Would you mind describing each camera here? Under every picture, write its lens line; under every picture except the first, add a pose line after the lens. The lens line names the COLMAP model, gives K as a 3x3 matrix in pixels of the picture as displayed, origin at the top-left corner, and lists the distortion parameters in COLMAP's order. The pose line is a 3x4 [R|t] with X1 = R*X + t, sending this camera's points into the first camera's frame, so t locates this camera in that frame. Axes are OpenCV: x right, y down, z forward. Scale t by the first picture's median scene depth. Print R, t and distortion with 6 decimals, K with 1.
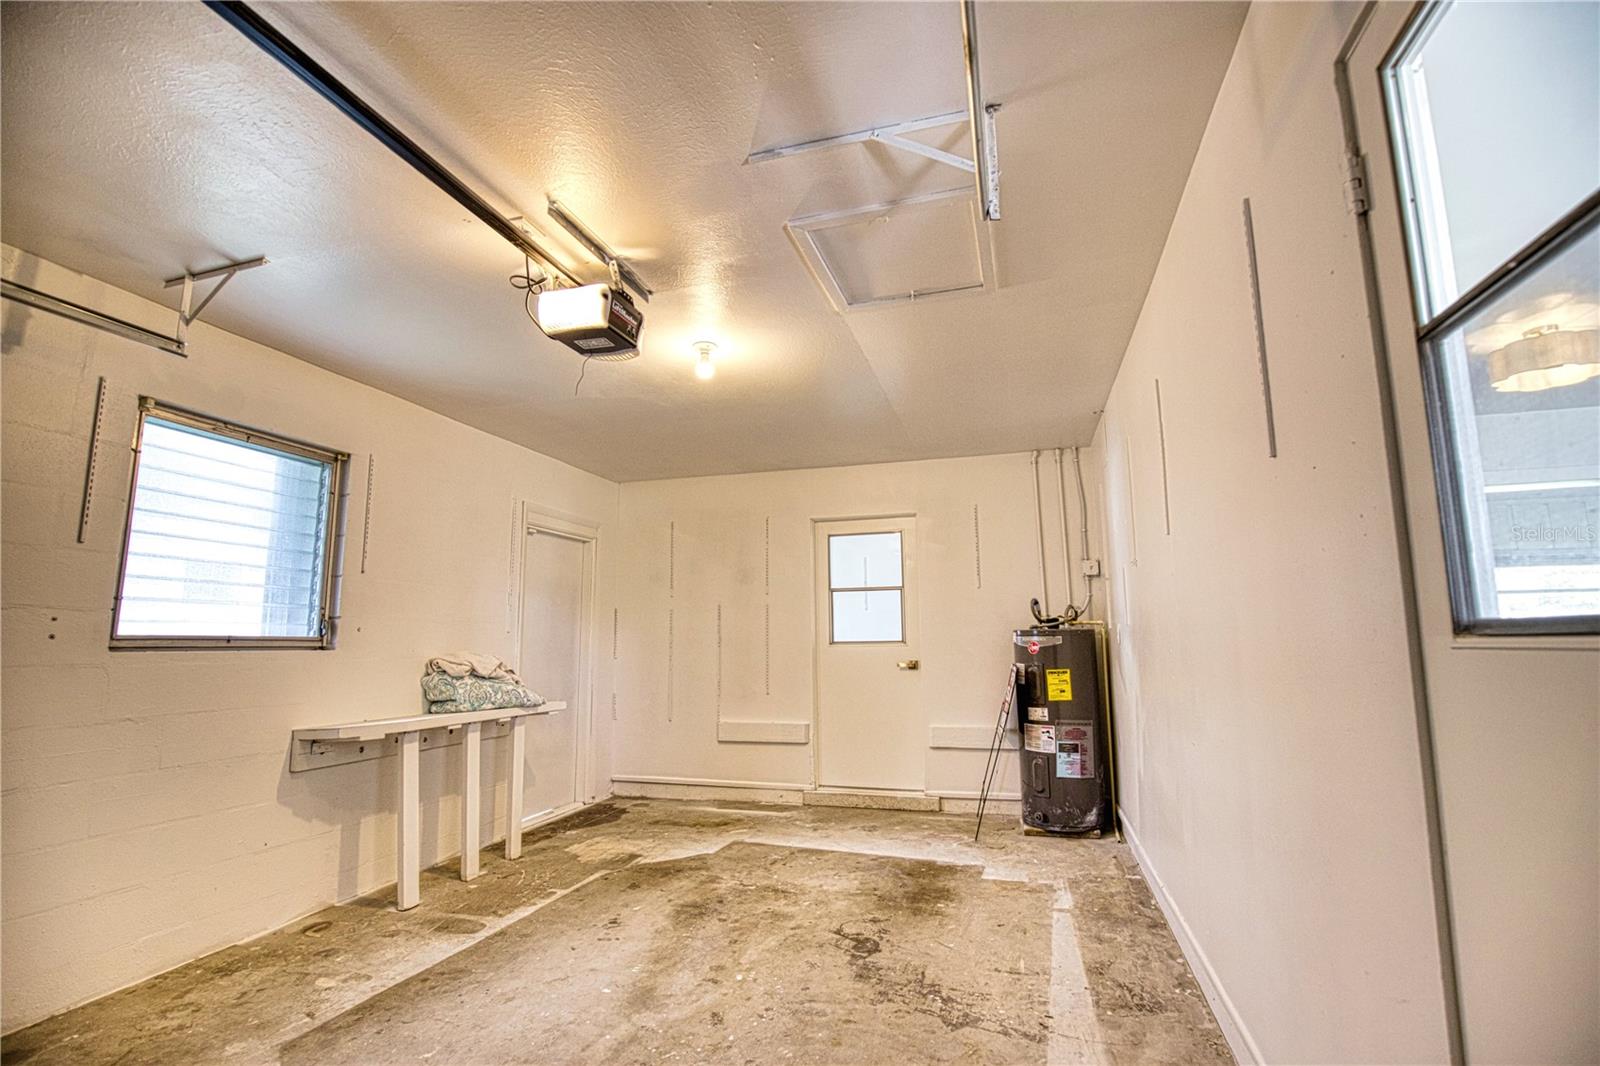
lens RADIAL K [[731.6, 0, 806.2], [0, 731.6, 534.5], [0, 0, 1]] dist [-0.037646, 0.008443]
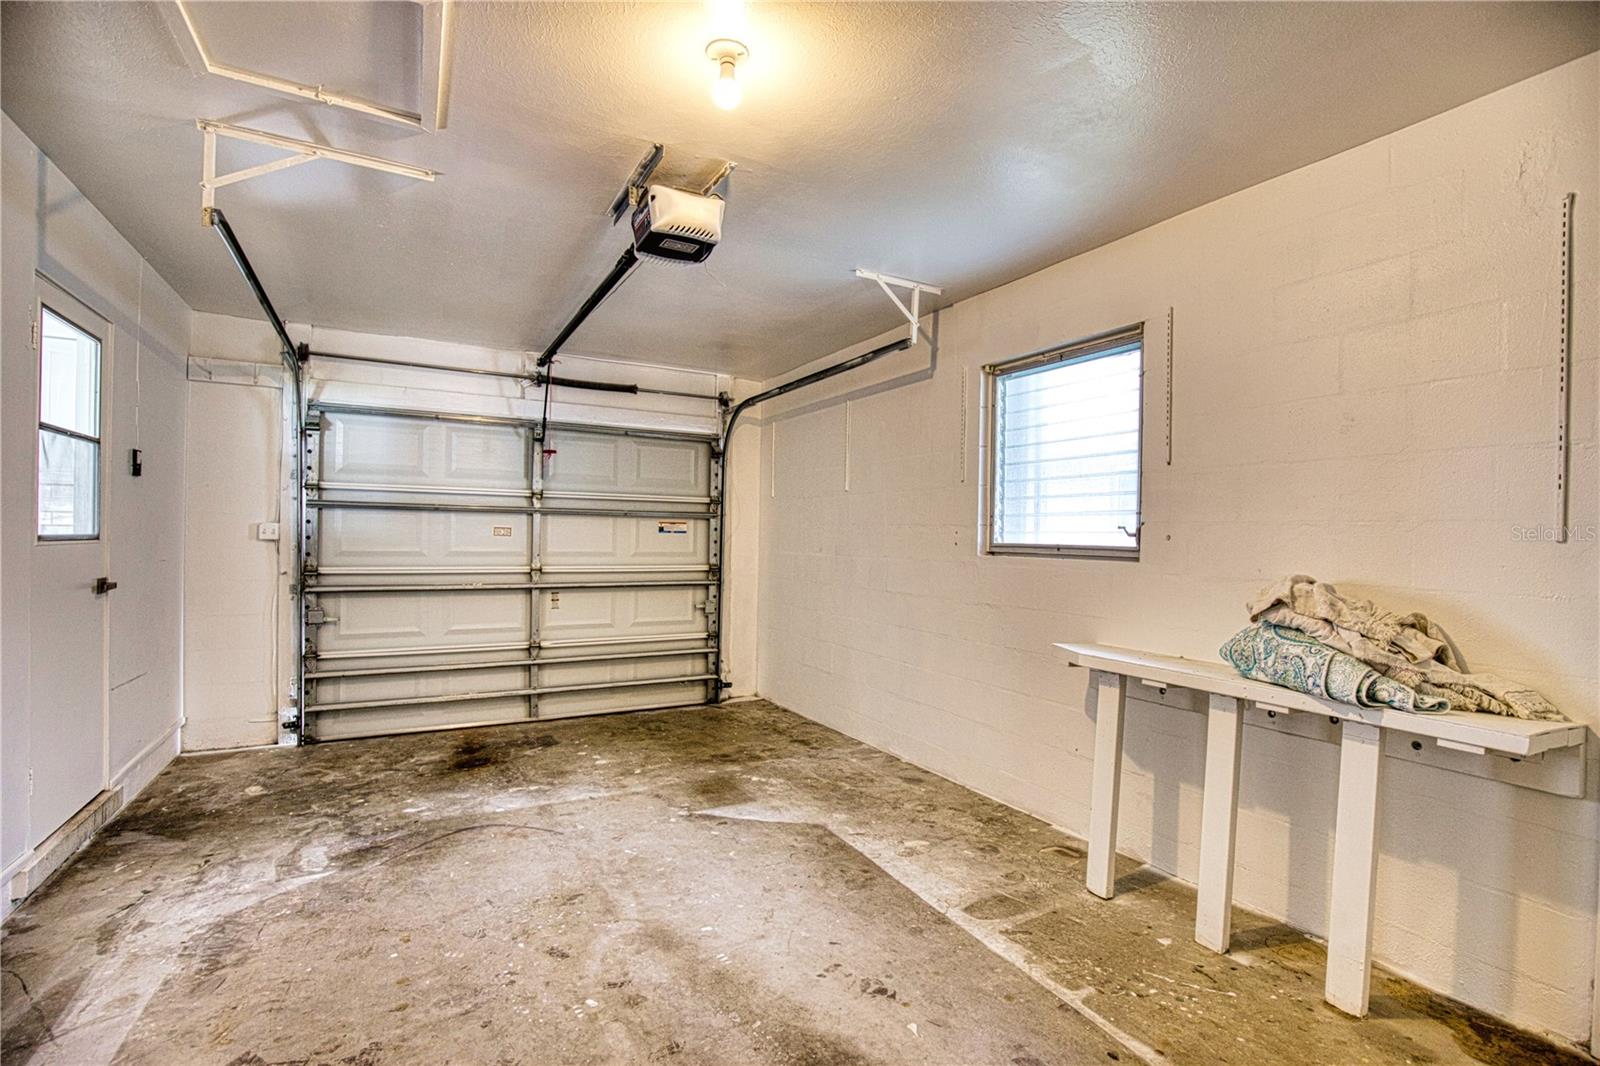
lens RADIAL K [[731.6, 0, 817.3], [0, 731.6, 539.6], [0, 0, 1]] dist [-0.037646, 0.008443]
pose [[-0.695030, 0.001487, -0.718979, 0.258228], [0.096252, 0.991189, -0.090997, 0.215467], [0.712509, -0.132449, -0.689049, 1.621118]]
